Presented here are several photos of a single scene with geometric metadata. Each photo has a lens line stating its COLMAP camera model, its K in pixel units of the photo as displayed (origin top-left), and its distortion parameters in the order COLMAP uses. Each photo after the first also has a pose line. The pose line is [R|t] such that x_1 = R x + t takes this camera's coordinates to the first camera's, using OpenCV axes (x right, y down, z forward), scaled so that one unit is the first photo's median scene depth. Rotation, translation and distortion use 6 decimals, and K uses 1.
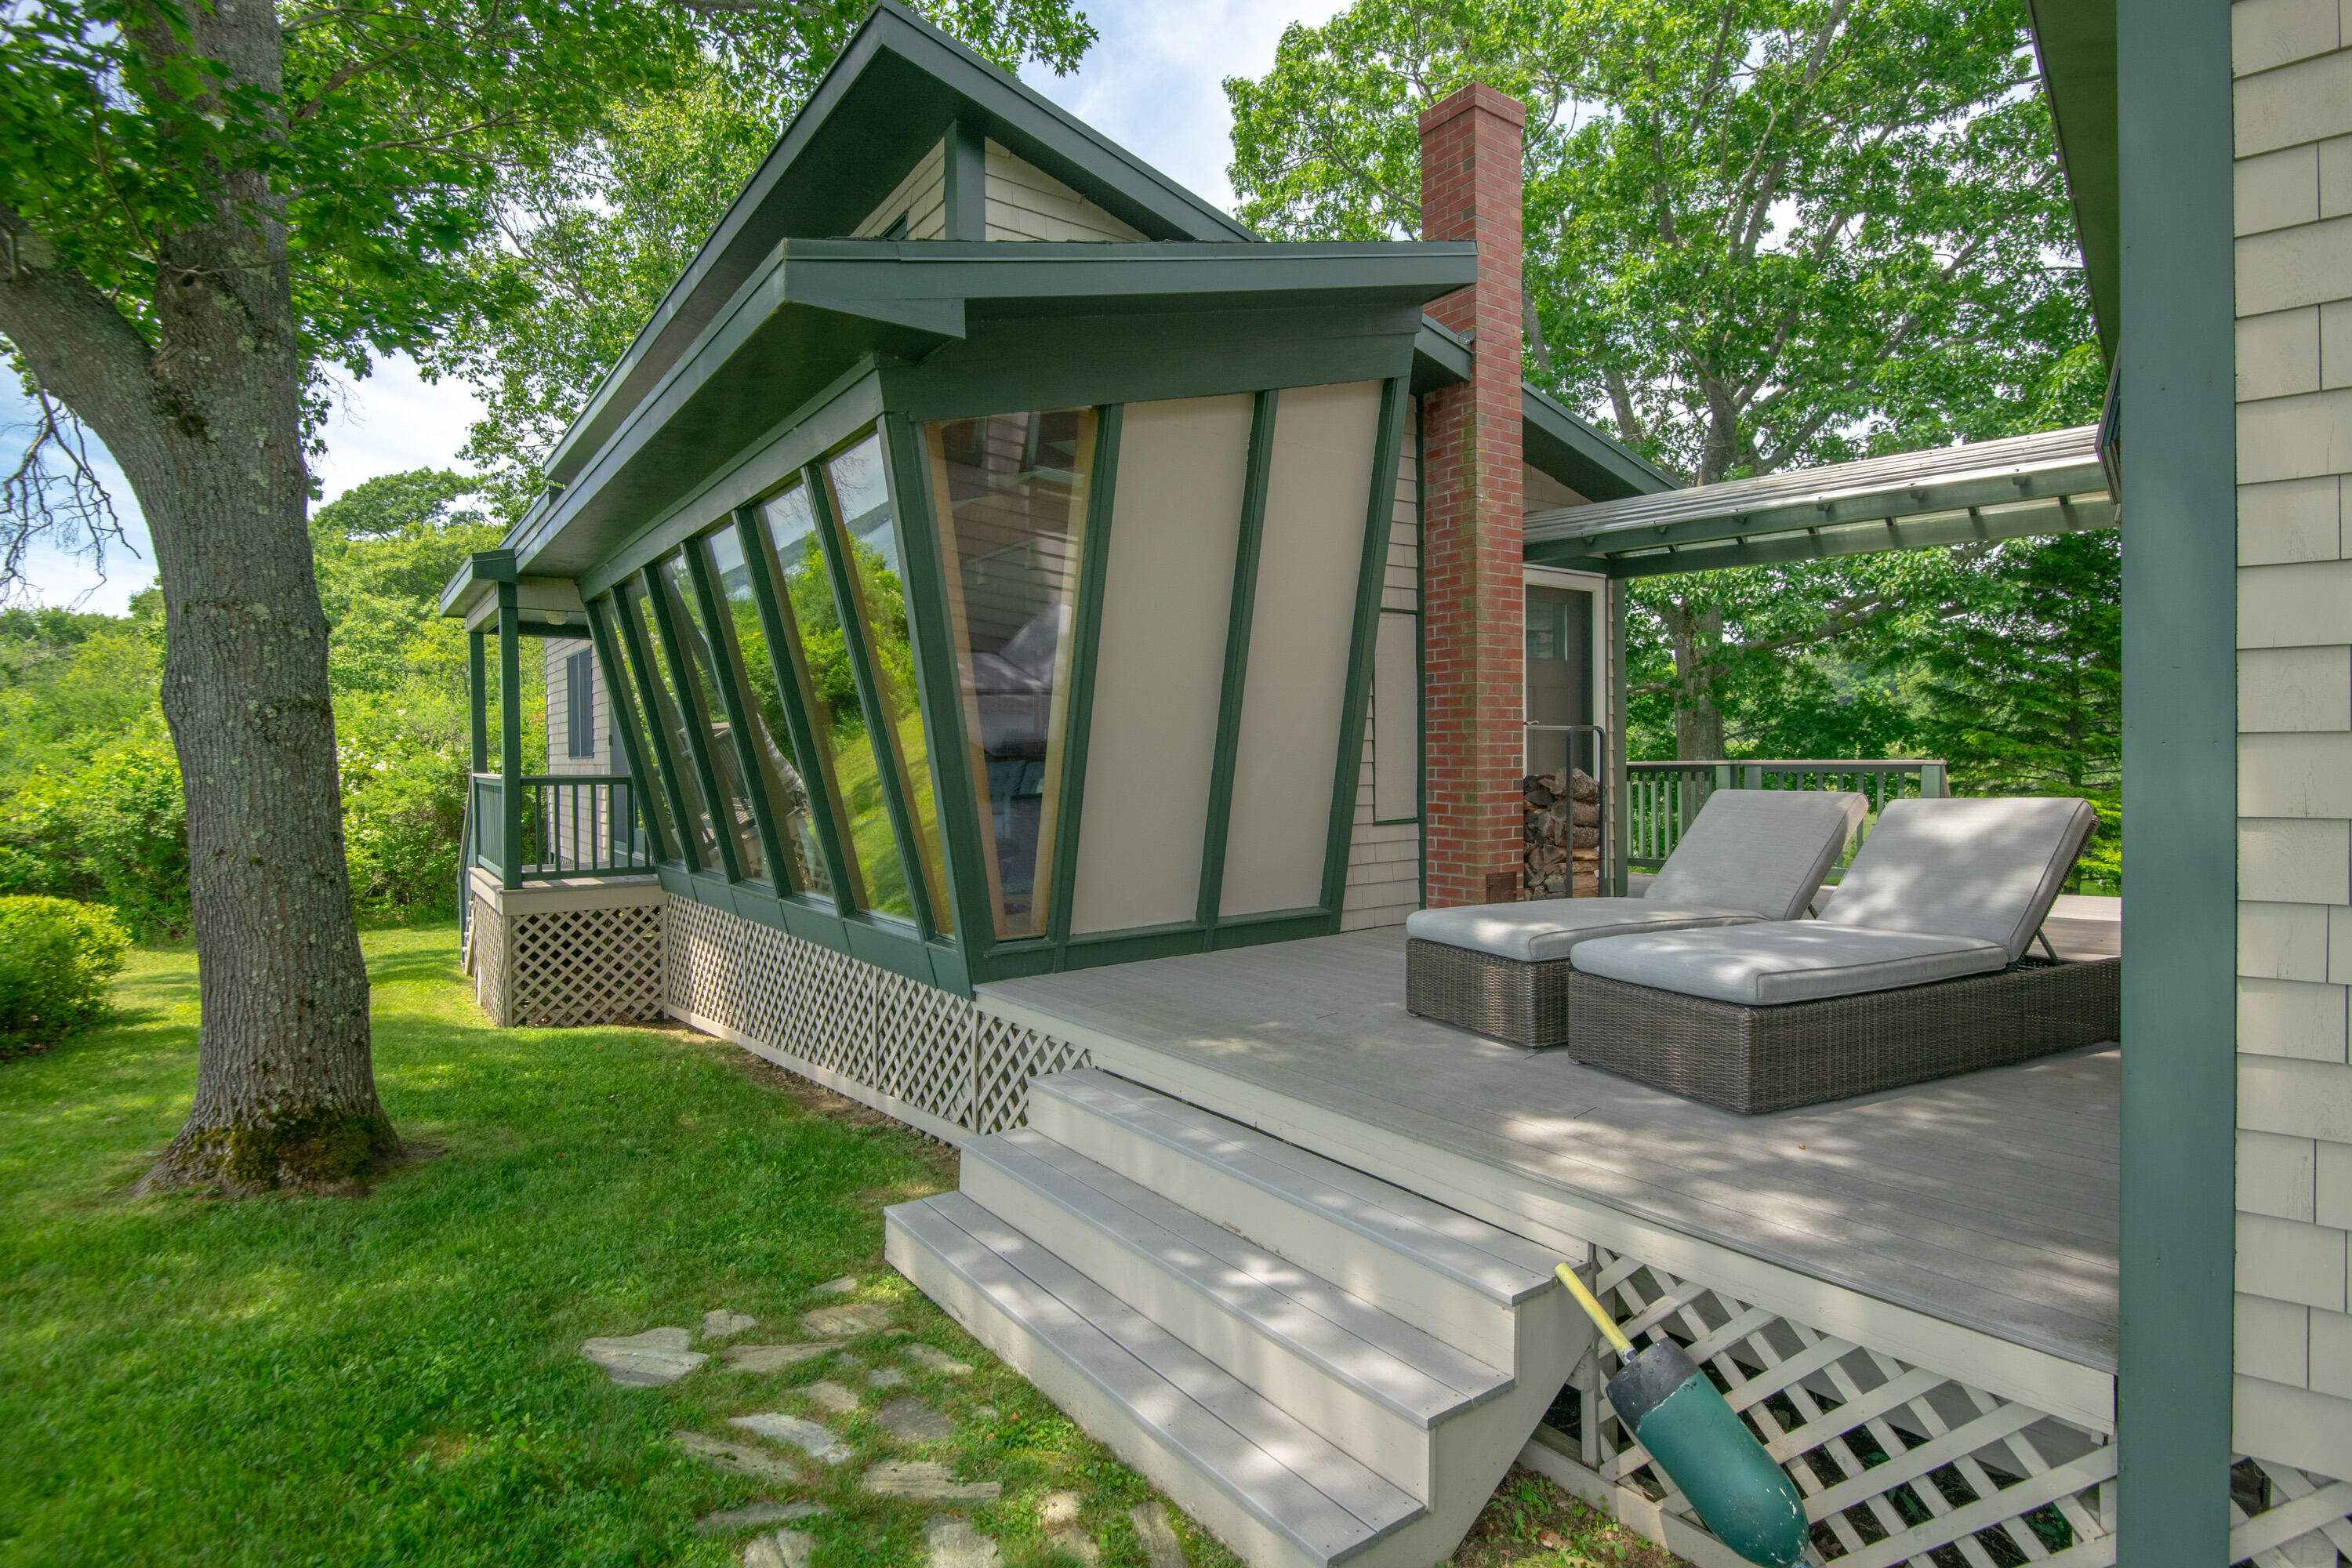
lens RADIAL K [[1194.4, 0, 1179.5], [0, 1194.4, 765.6], [0, 0, 1]] dist [-0.004121, -0.001120]
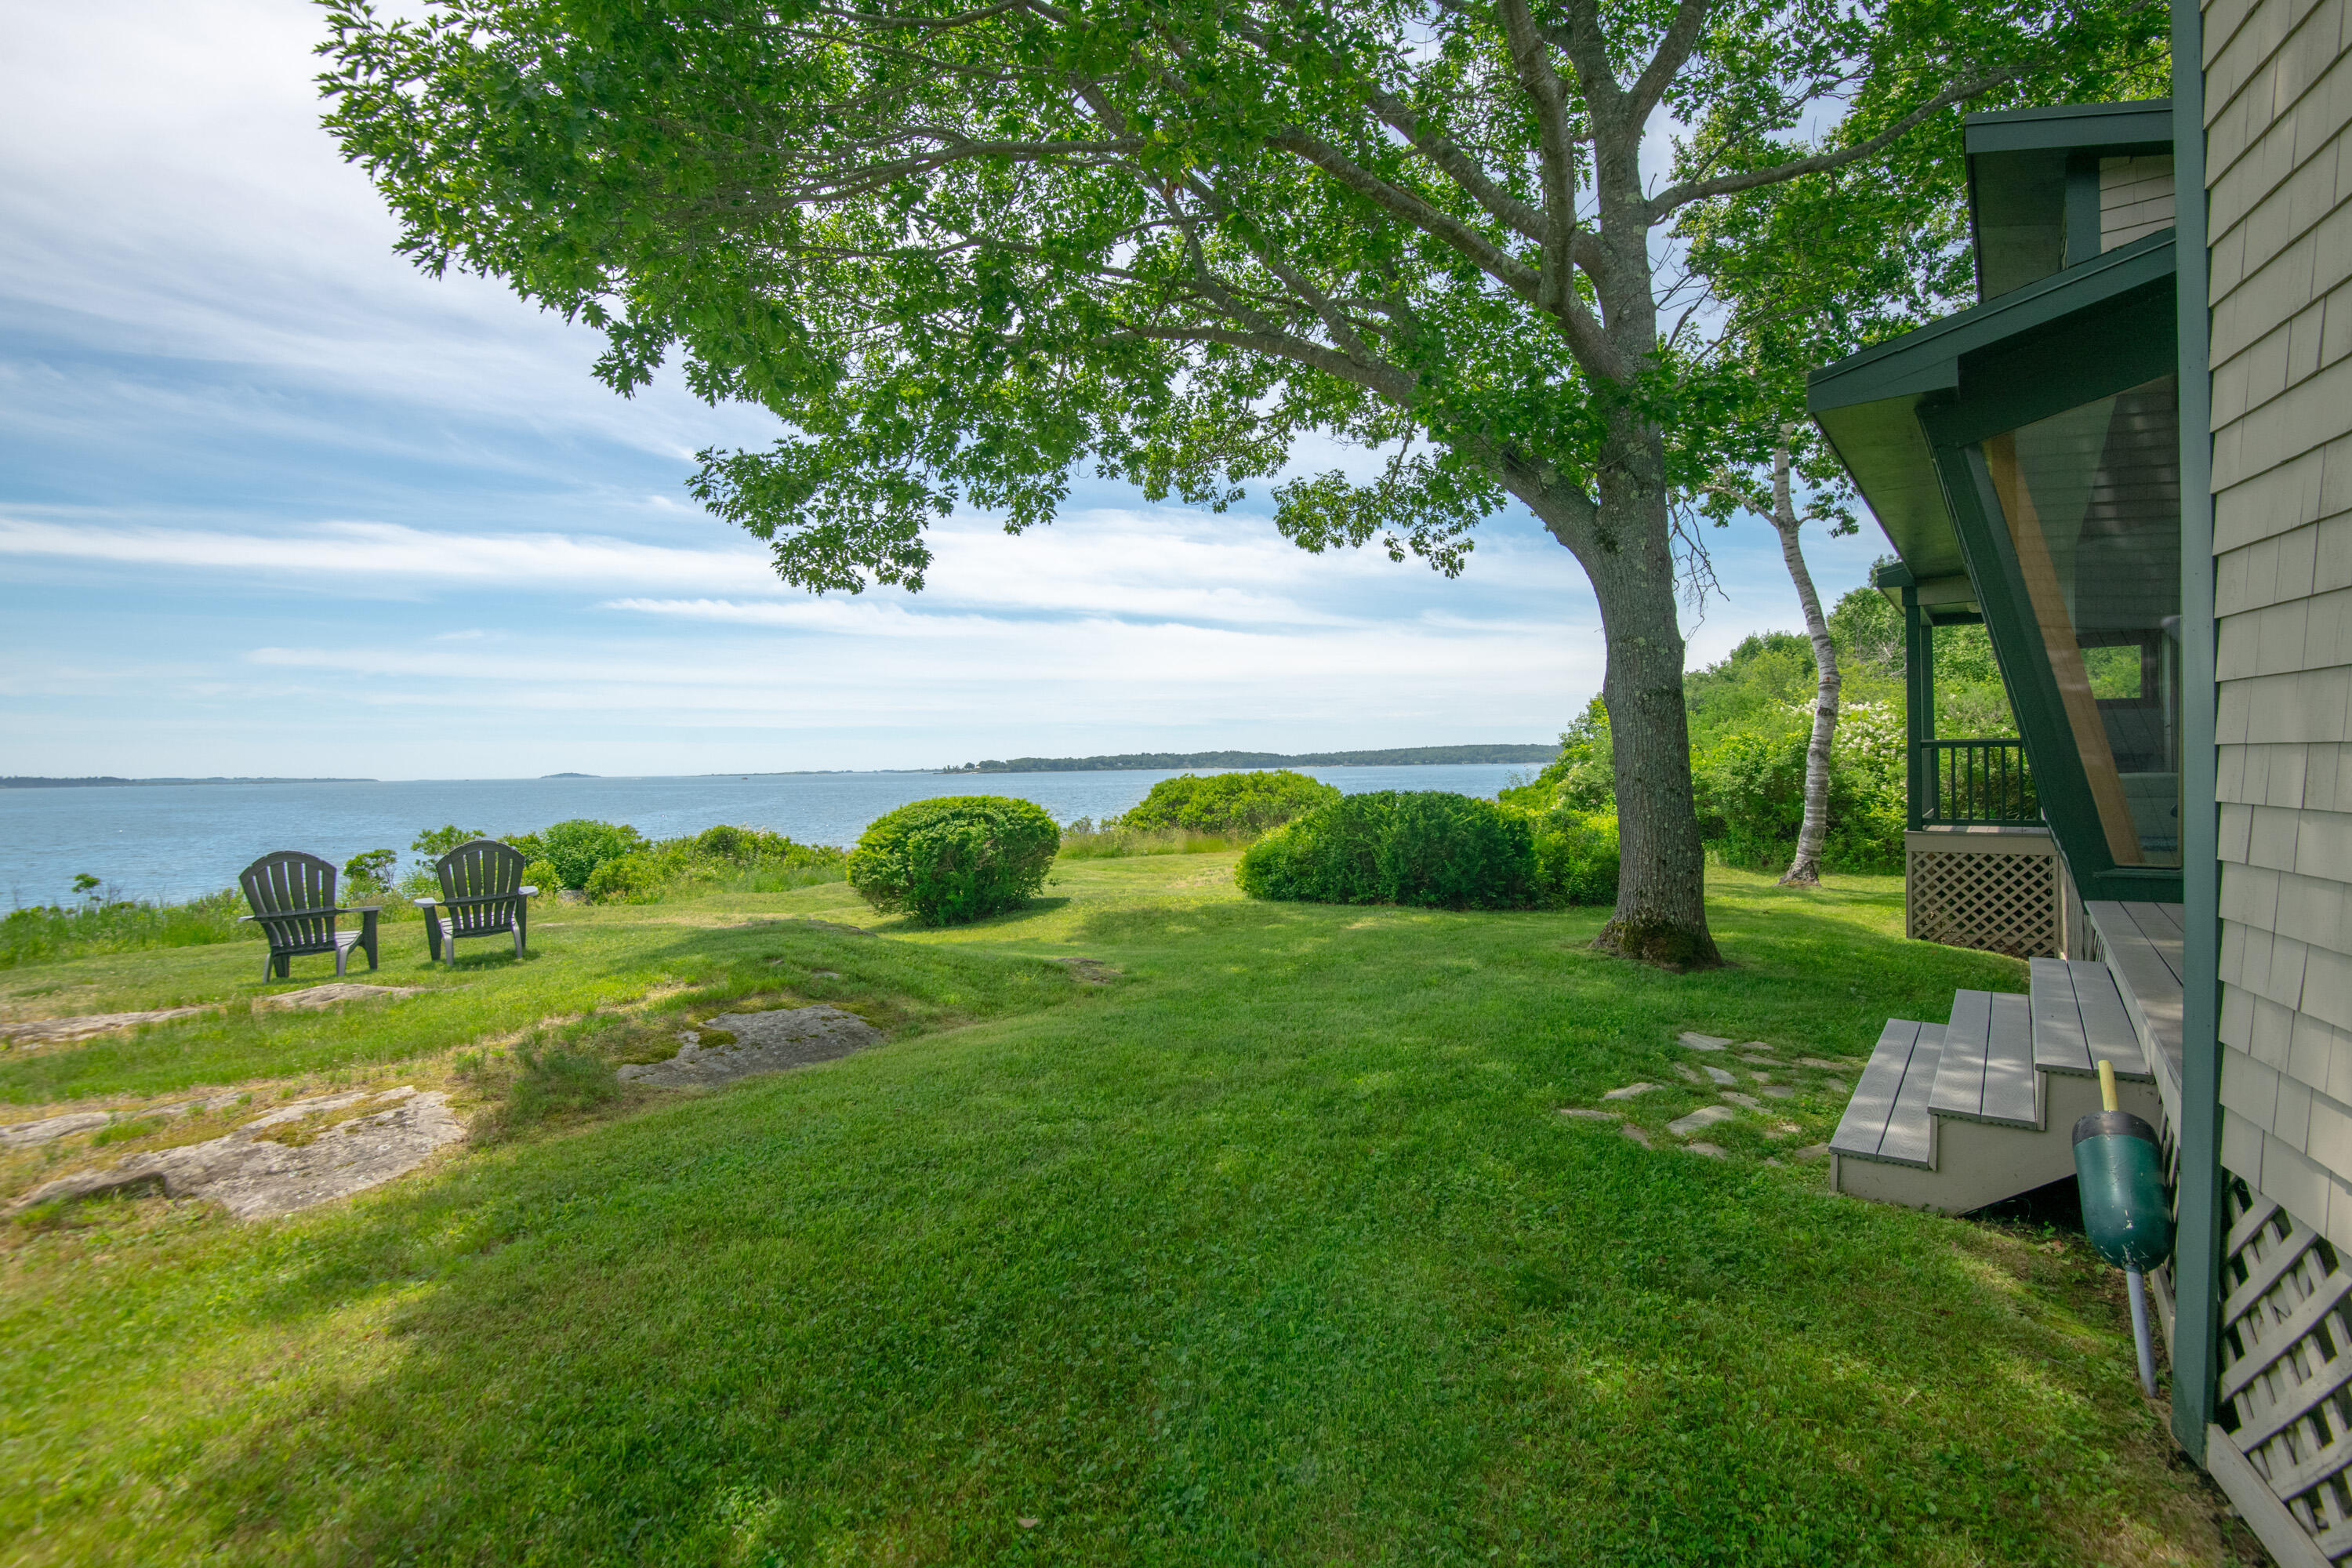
lens RADIAL K [[1127.1, 0, 1176.0], [0, 1127.1, 784.0], [0, 0, 1]] dist [-0.000209, -0.000152]
pose [[0.295264, 0.019481, -0.955217, 0.343205], [0.005025, 0.999747, 0.021942, 0.023843], [0.955402, -0.011279, 0.295091, -0.093811]]
